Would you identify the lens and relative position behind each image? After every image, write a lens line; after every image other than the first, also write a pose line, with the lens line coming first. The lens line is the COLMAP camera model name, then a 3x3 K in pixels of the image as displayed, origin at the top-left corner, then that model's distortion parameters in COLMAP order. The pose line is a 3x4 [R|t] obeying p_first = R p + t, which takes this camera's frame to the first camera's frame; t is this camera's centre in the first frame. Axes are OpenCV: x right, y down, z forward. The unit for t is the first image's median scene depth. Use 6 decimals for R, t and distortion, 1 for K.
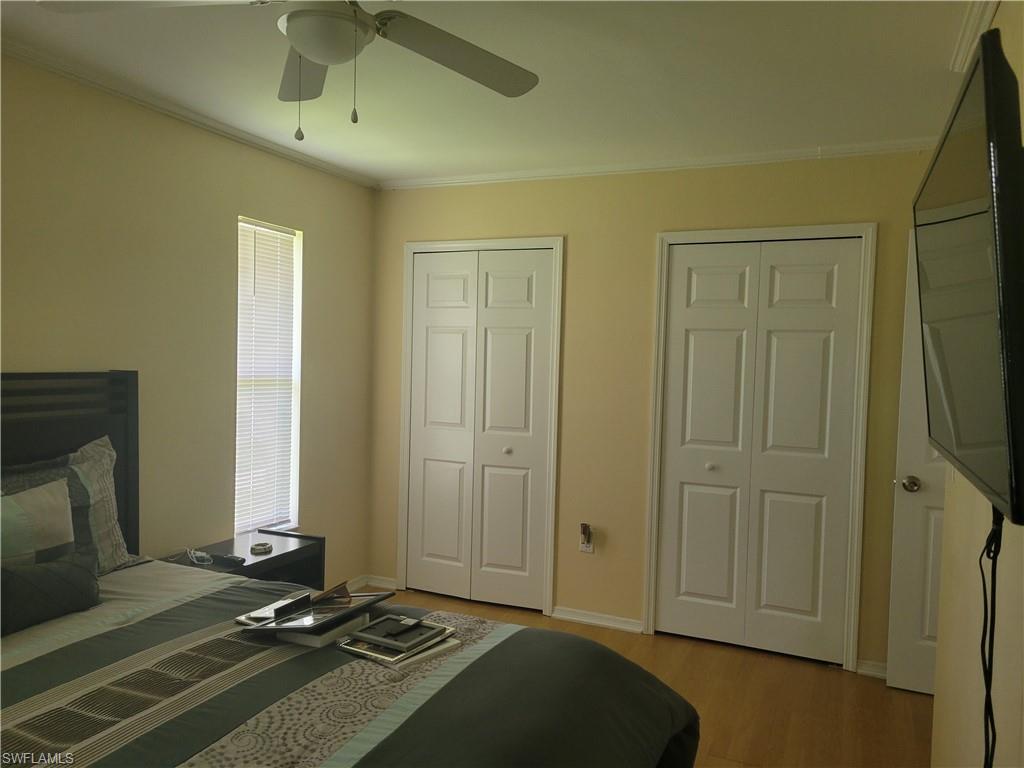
lens RADIAL K [[779.8, 0, 518.5], [0, 779.8, 382.2], [0, 0, 1]] dist [0.074521, -0.072351]
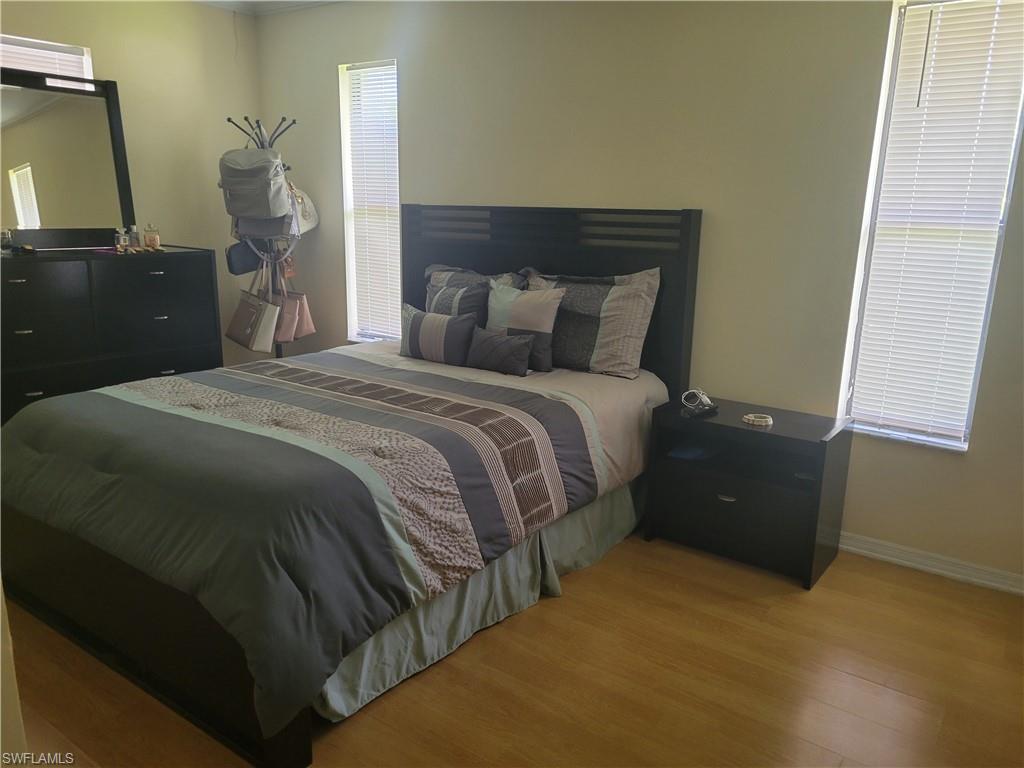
lens RADIAL K [[779.8, 0, 518.5], [0, 779.8, 382.2], [0, 0, 1]] dist [0.074521, -0.072351]
pose [[-0.219472, 0.190185, -0.956902, 0.677813], [-0.062426, 0.976068, 0.208312, 0.006598], [0.973619, 0.105454, -0.202347, 1.116969]]
